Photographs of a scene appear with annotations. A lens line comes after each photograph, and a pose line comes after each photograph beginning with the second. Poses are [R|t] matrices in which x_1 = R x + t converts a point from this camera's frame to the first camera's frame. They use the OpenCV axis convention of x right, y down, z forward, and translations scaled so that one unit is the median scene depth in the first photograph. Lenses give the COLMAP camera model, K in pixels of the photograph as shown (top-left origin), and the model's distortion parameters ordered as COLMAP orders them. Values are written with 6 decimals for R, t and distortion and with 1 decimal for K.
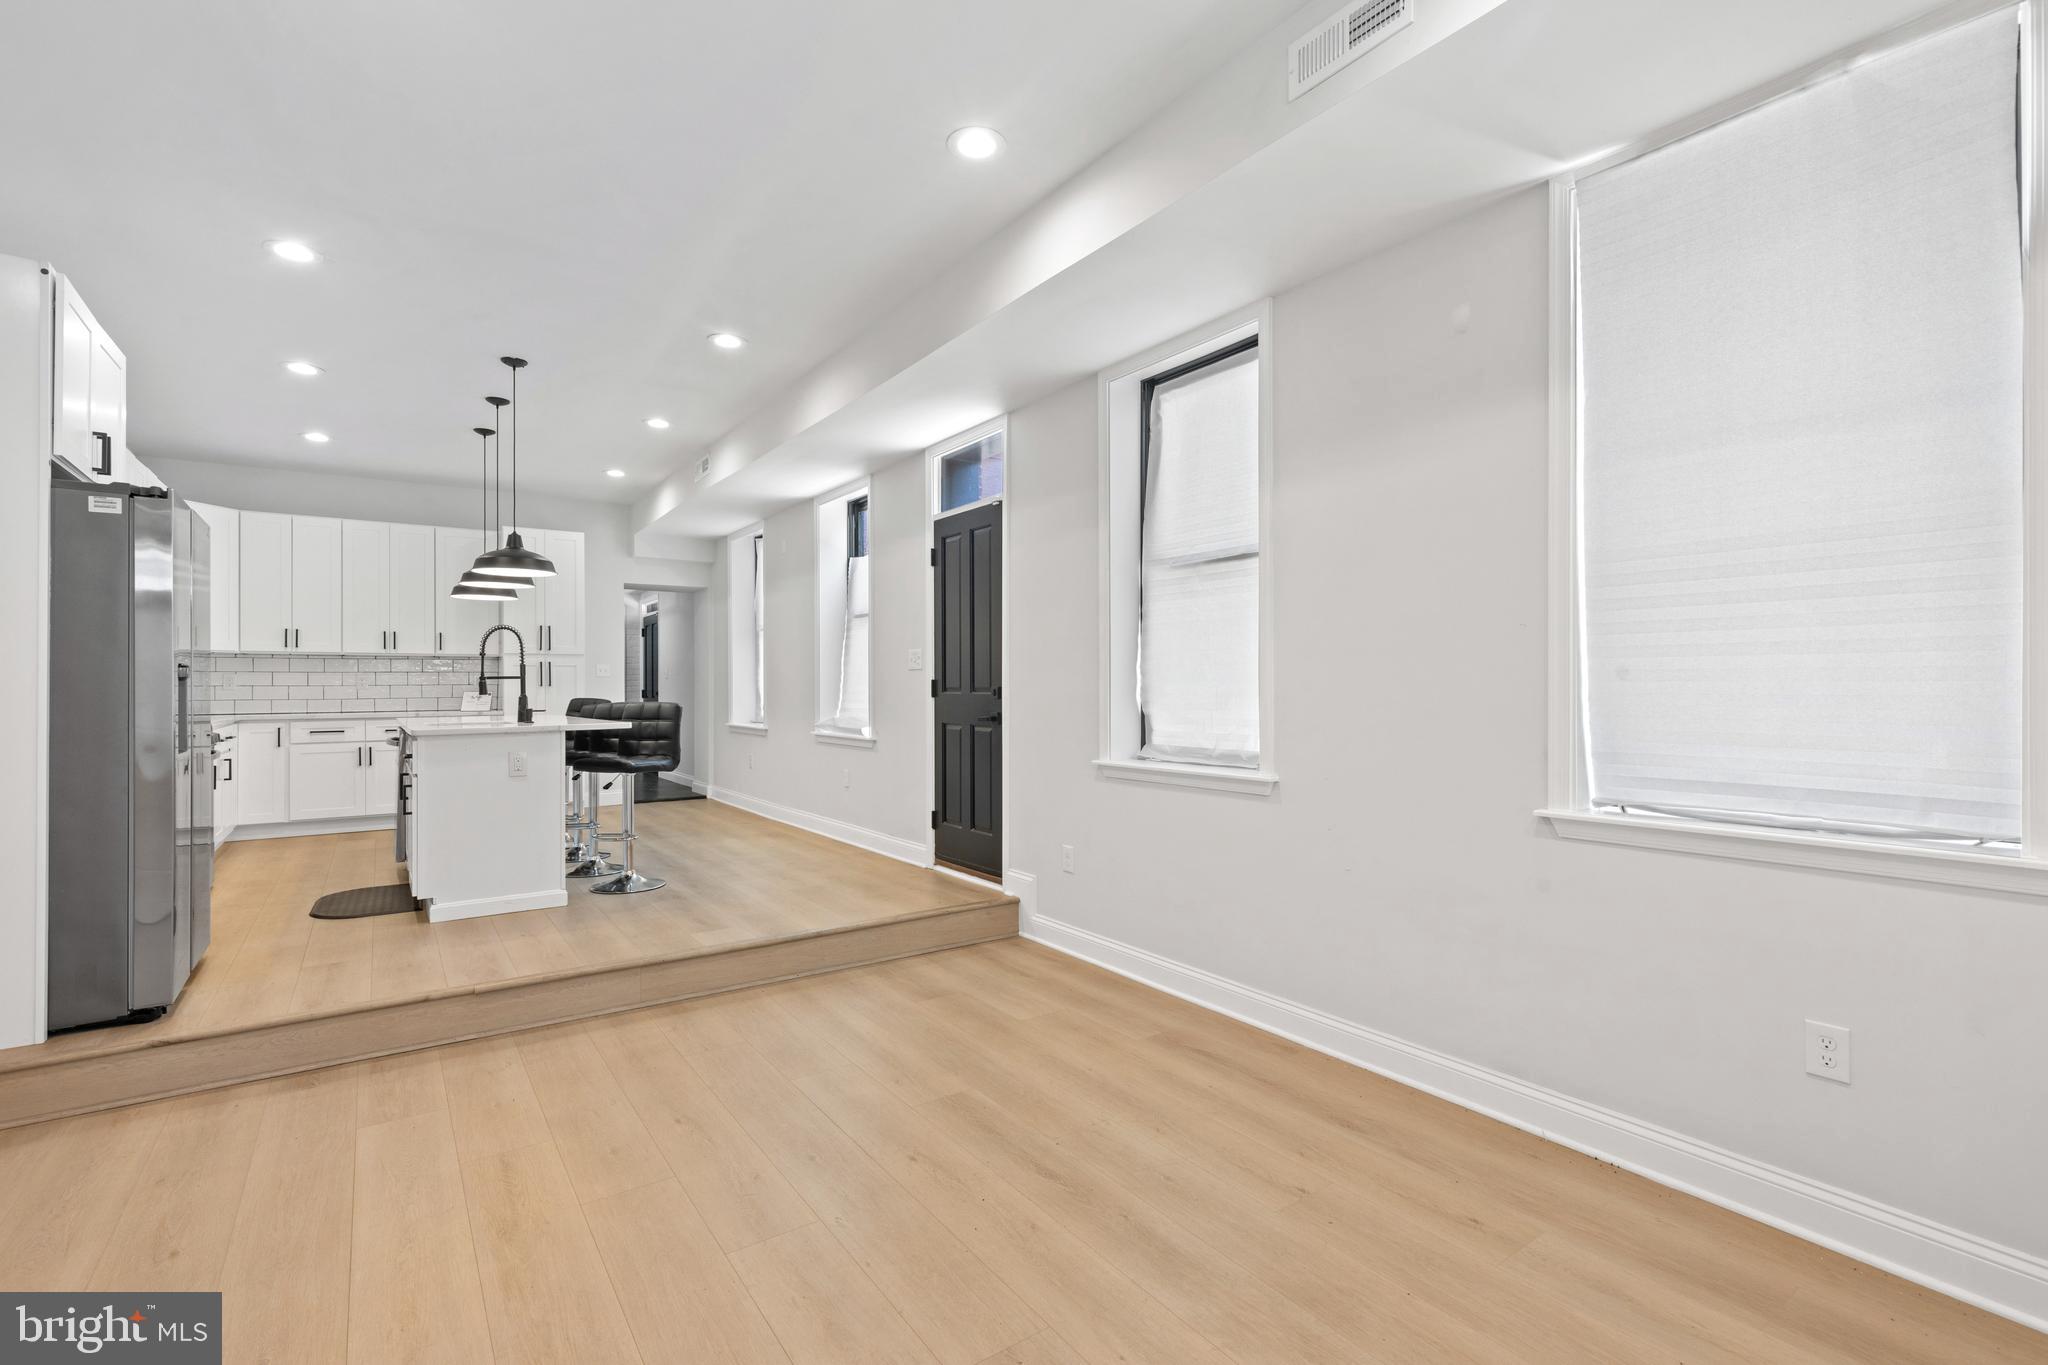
lens RADIAL K [[922.8, 0, 1037.3], [0, 922.8, 681.9], [0, 0, 1]] dist [0.007180, -0.001676]
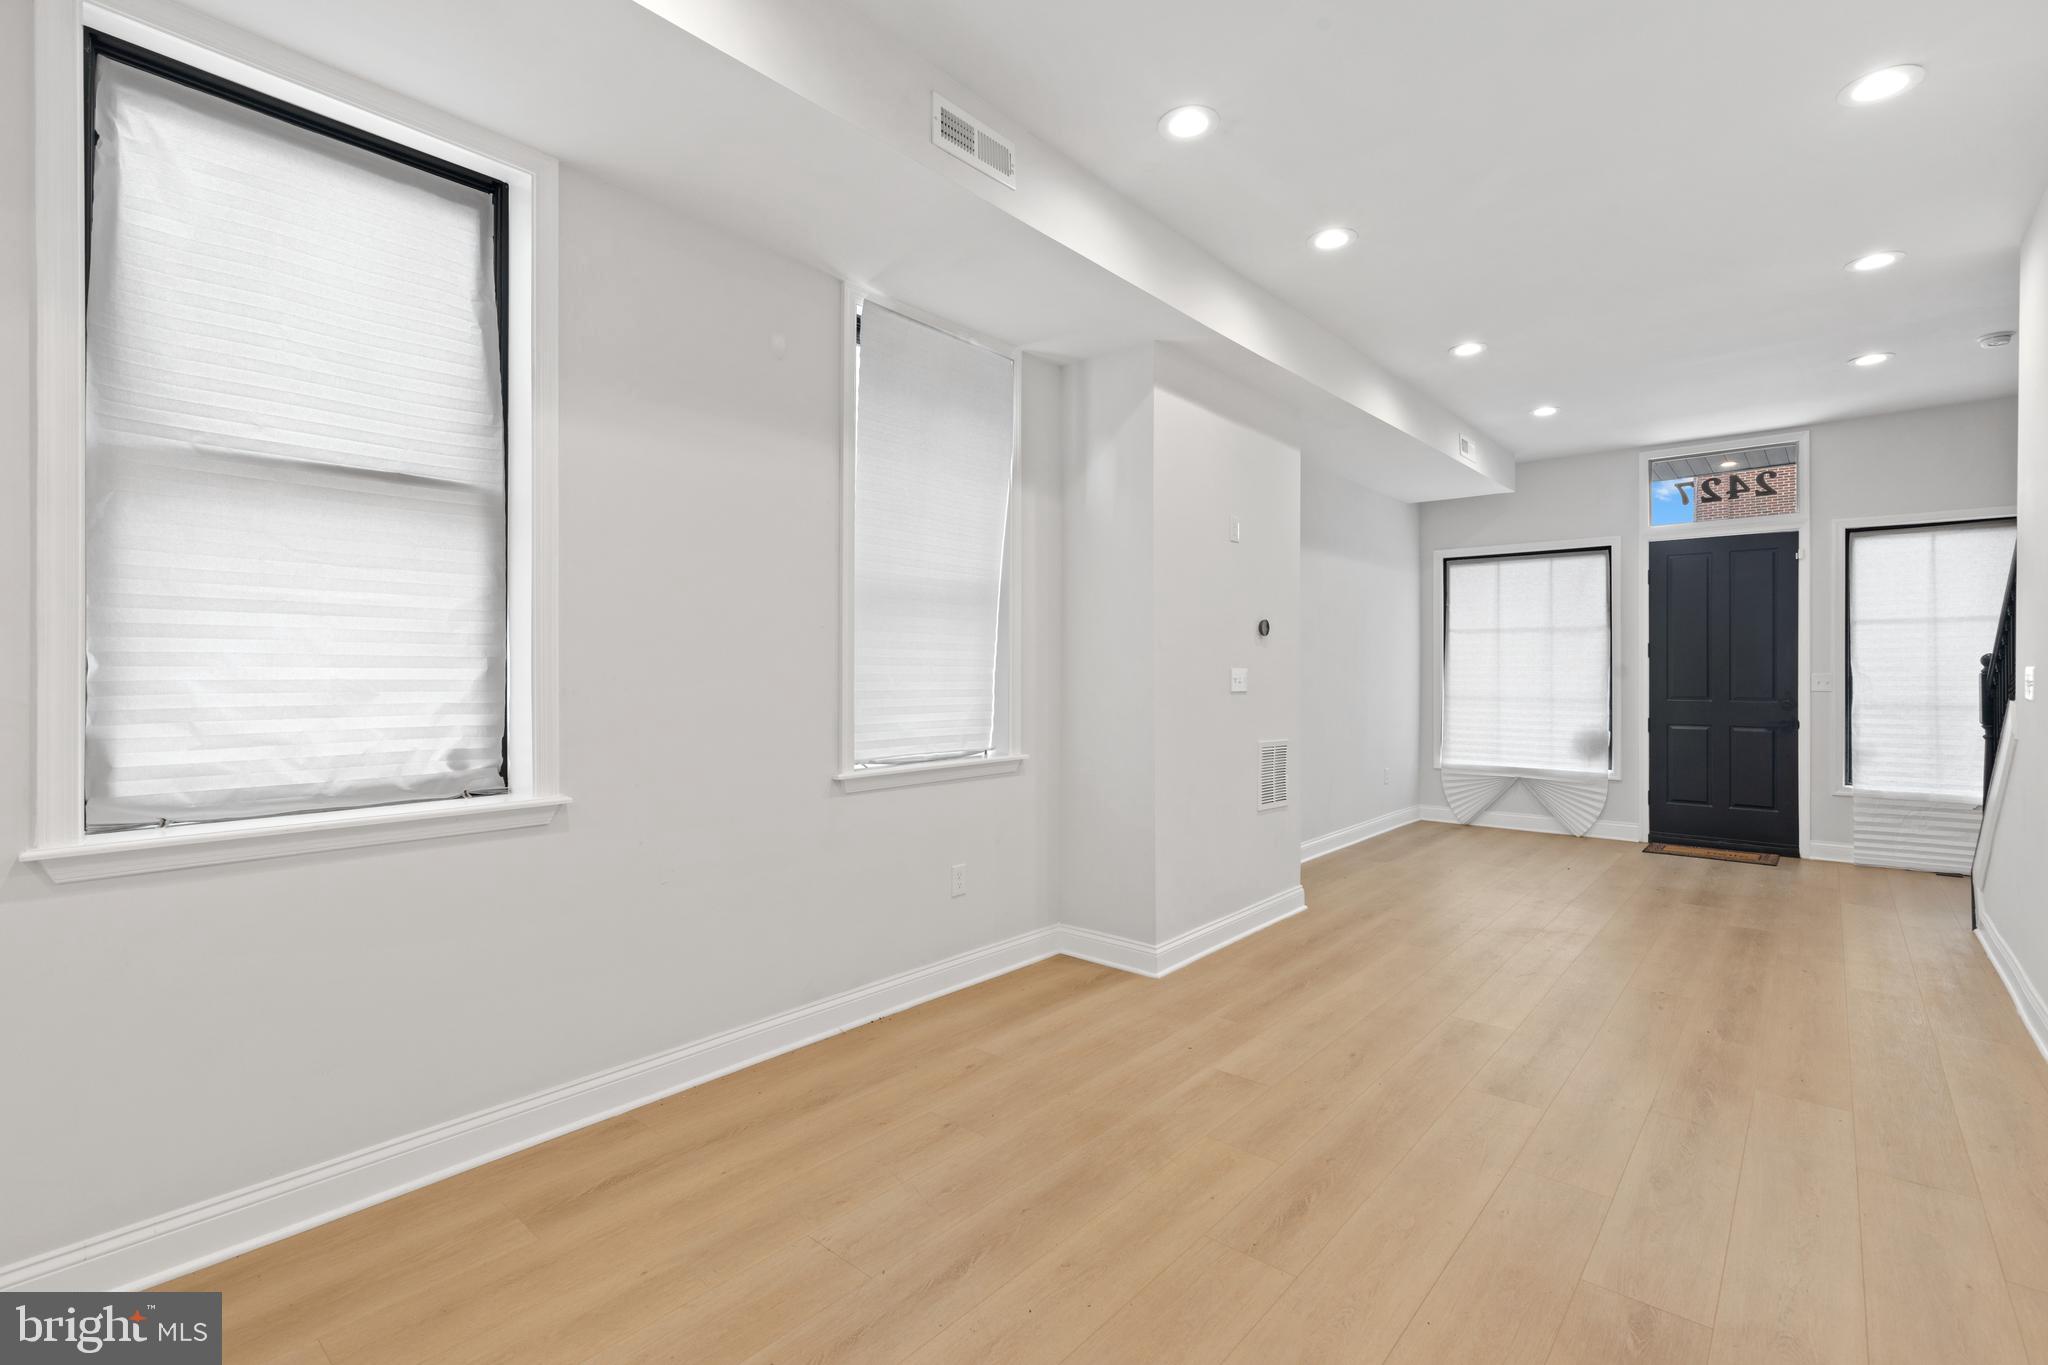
lens RADIAL K [[922.8, 0, 1021.3], [0, 922.8, 673.3], [0, 0, 1]] dist [0.007180, -0.001676]
pose [[-0.231796, 0.003330, 0.972759, -0.402486], [-0.004177, 0.999982, -0.004419, 0.001753], [-0.972755, -0.005088, -0.231778, 0.568782]]
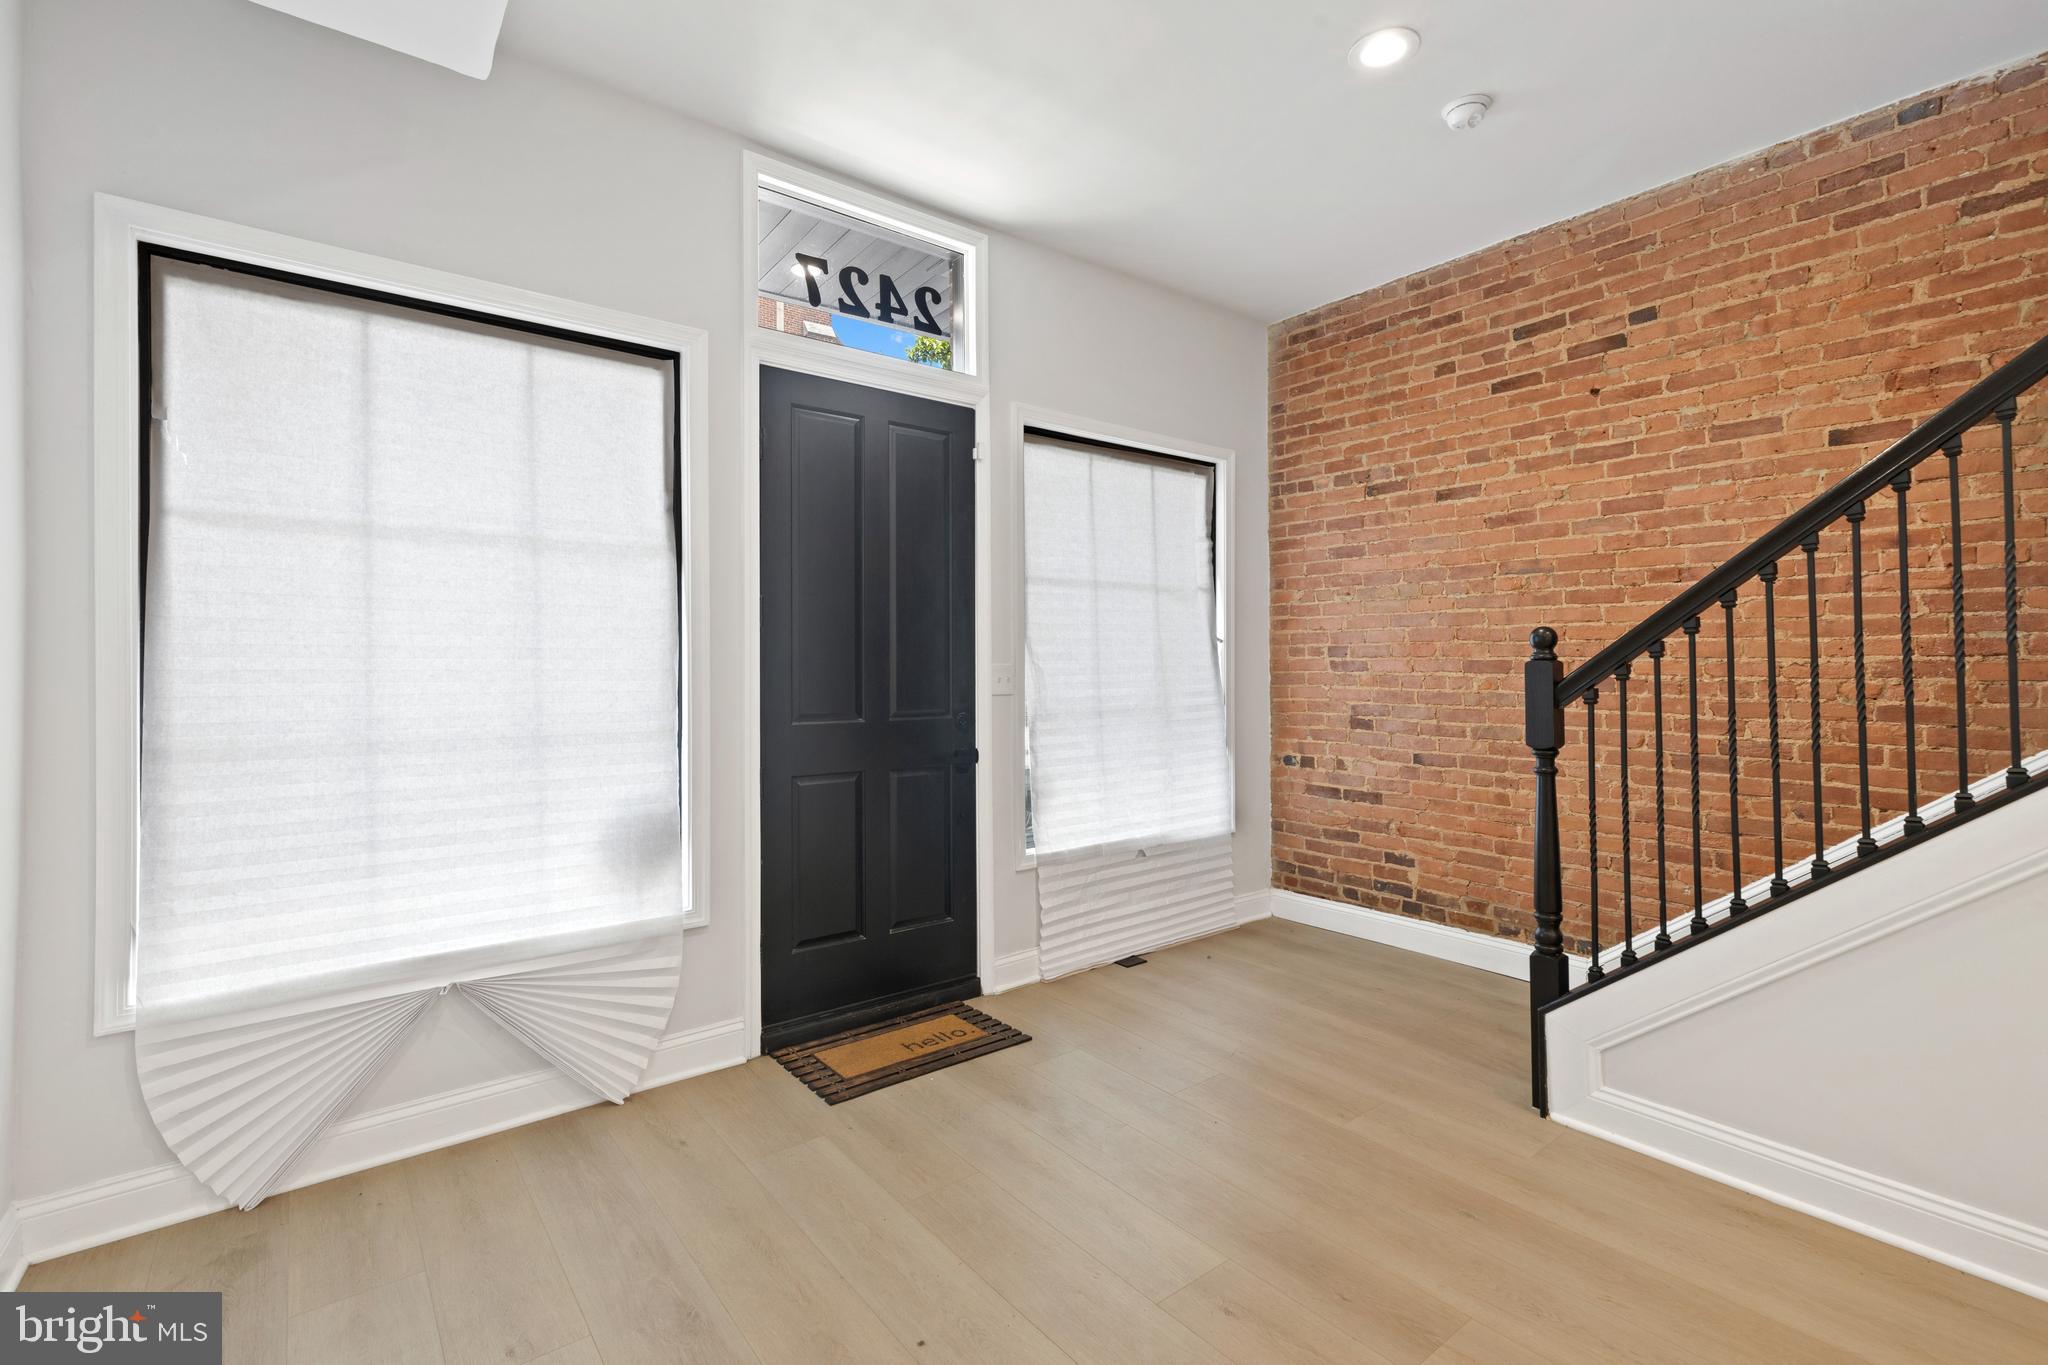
lens RADIAL K [[922.8, 0, 1032.6], [0, 922.8, 659.9], [0, 0, 1]] dist [0.007180, -0.001676]
pose [[-0.998823, 0.006745, -0.048031, 0.624212], [0.007173, 0.999936, -0.008730, -0.004996], [0.047969, -0.009064, -0.998808, -0.084043]]
